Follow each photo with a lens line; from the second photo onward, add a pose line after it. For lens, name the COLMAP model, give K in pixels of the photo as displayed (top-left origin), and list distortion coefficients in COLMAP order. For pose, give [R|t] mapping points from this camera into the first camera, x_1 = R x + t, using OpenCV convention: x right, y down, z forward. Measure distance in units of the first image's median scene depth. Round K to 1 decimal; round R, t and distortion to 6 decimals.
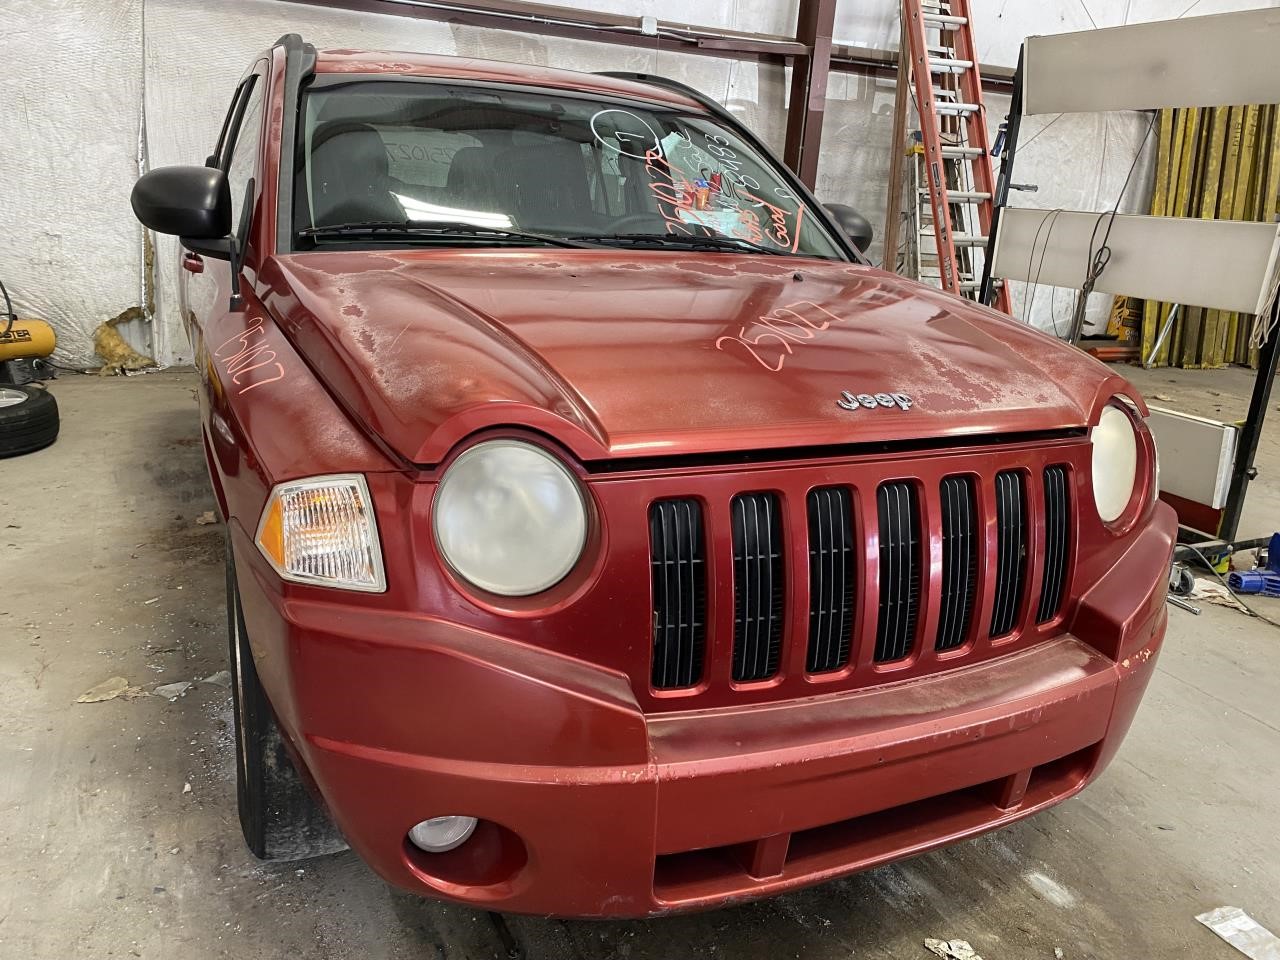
lens RADIAL K [[974.1, 0, 643.3], [0, 974.1, 482.2], [0, 0, 1]] dist [0.021054, -0.012325]
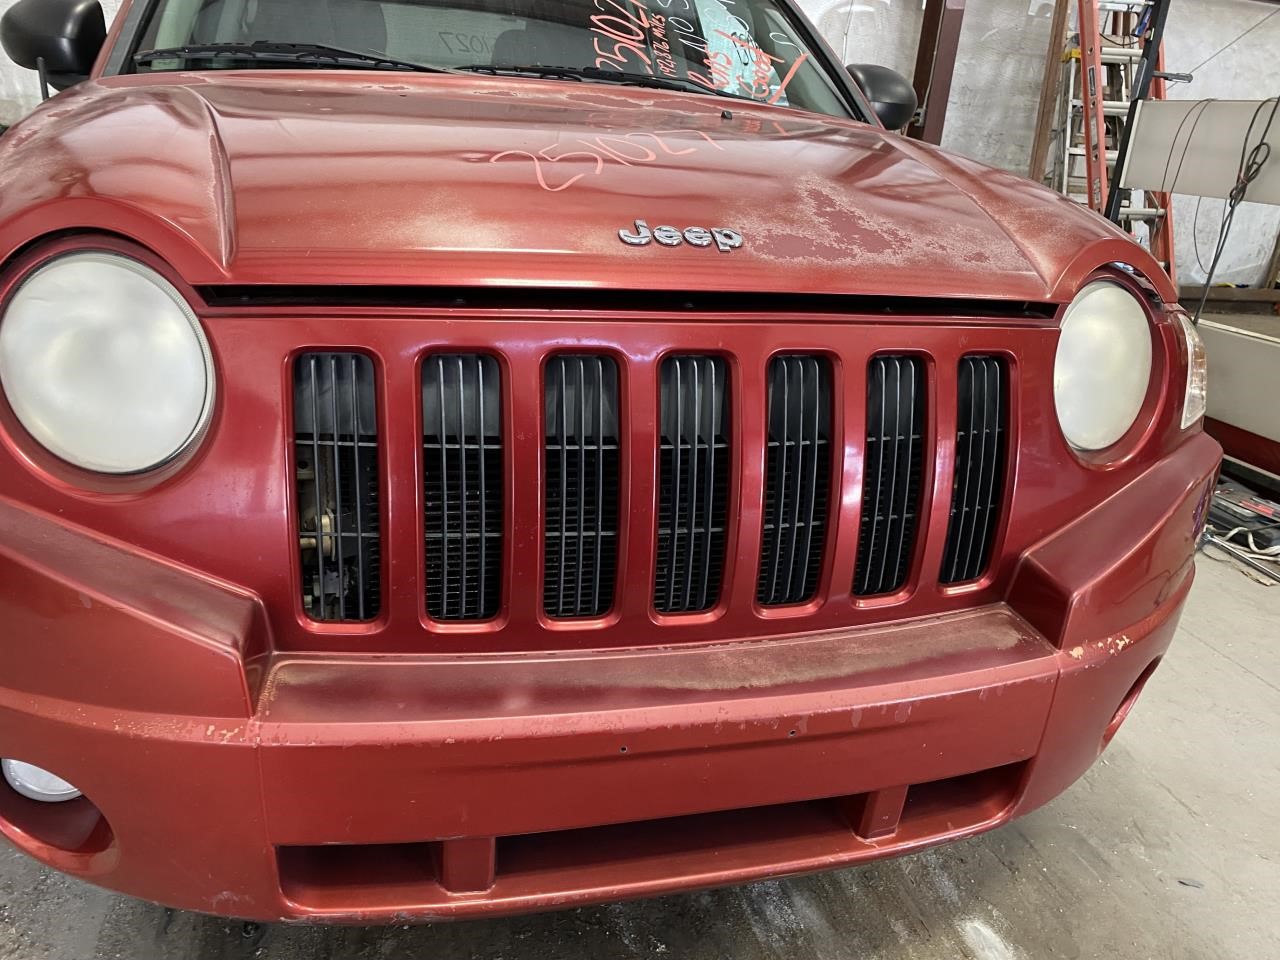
lens RADIAL K [[974.1, 0, 629.6], [0, 974.1, 477.3], [0, 0, 1]] dist [0.021054, -0.012325]
pose [[0.982135, 0.068652, -0.175206, 0.272733], [-0.060713, 0.996888, 0.050280, 0.044053], [0.178113, -0.038745, 0.983247, 0.253841]]
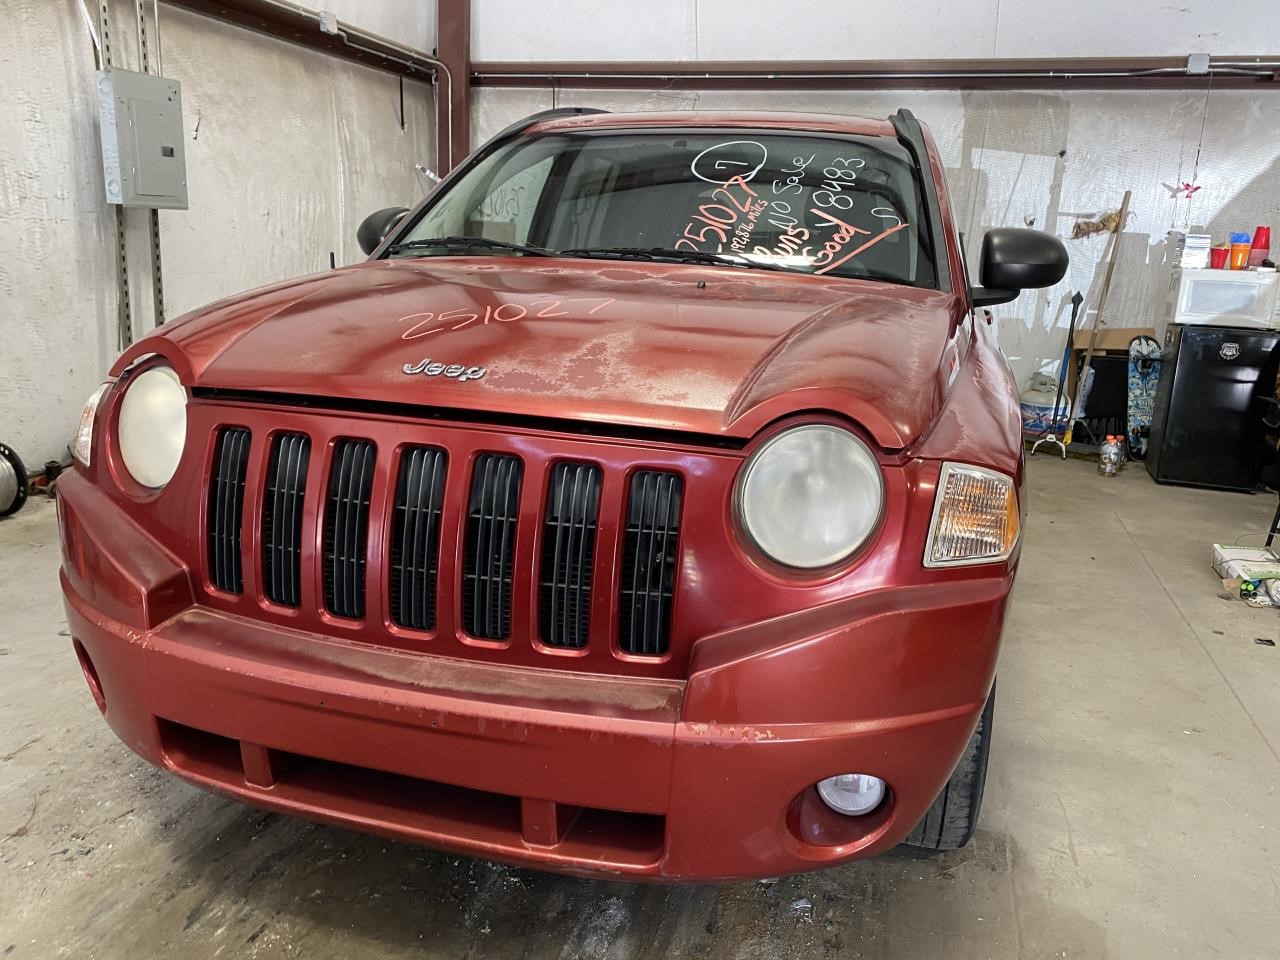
lens RADIAL K [[990.7, 0, 652.9], [0, 990.7, 480.2], [0, 0, 1]] dist [0.011378, -0.017229]
pose [[0.752822, 0.123995, -0.646440, 0.881120], [-0.185505, 0.982255, -0.027624, 0.014744], [0.631544, 0.140714, 0.762464, 0.301903]]
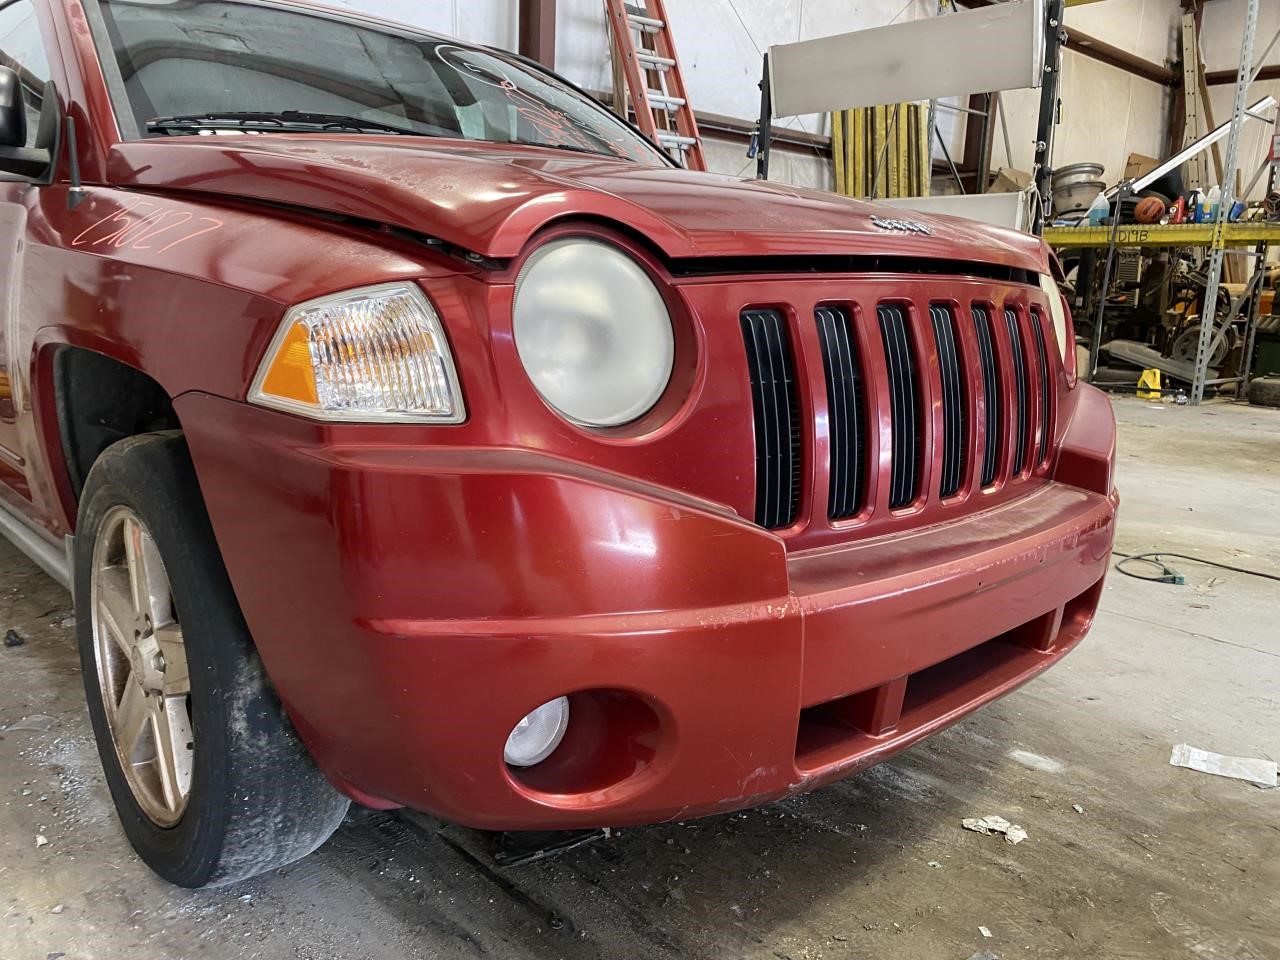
lens RADIAL K [[974.1, 0, 623.3], [0, 974.1, 483.7], [0, 0, 1]] dist [0.021054, -0.012325]
pose [[0.953667, -0.094603, 0.285604, -0.261087], [0.116985, 0.991177, -0.062314, 0.159640], [-0.277189, 0.092838, 0.956320, 0.148966]]
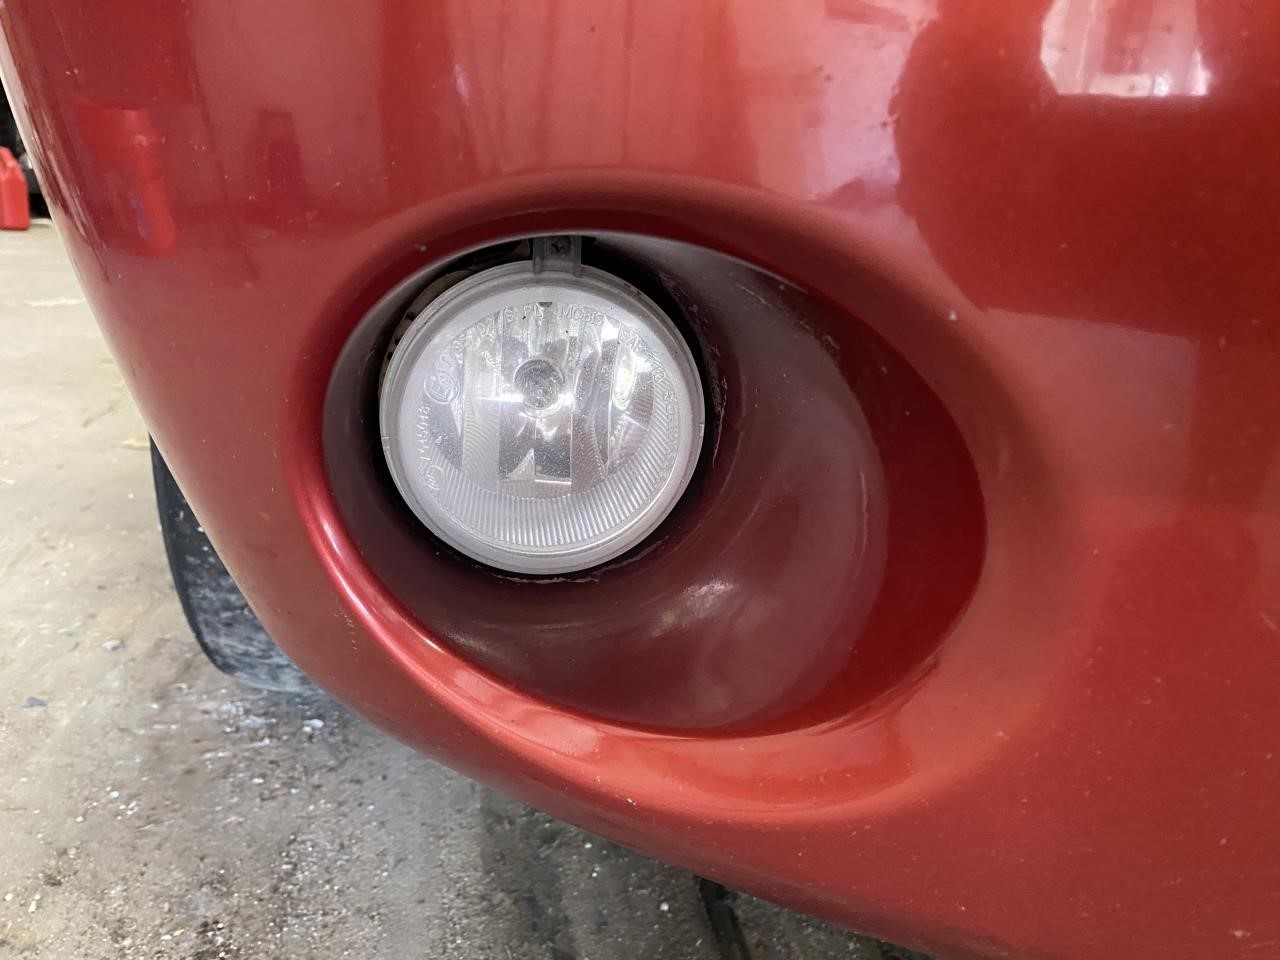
lens RADIAL K [[974.1, 0, 638.4], [0, 974.1, 482.1], [0, 0, 1]] dist [0.021054, -0.012325]
pose [[0.958680, 0.102943, -0.265210, -0.094407], [-0.104495, 0.994491, 0.008289, 0.269543], [0.264602, 0.019766, 0.964155, 0.604238]]
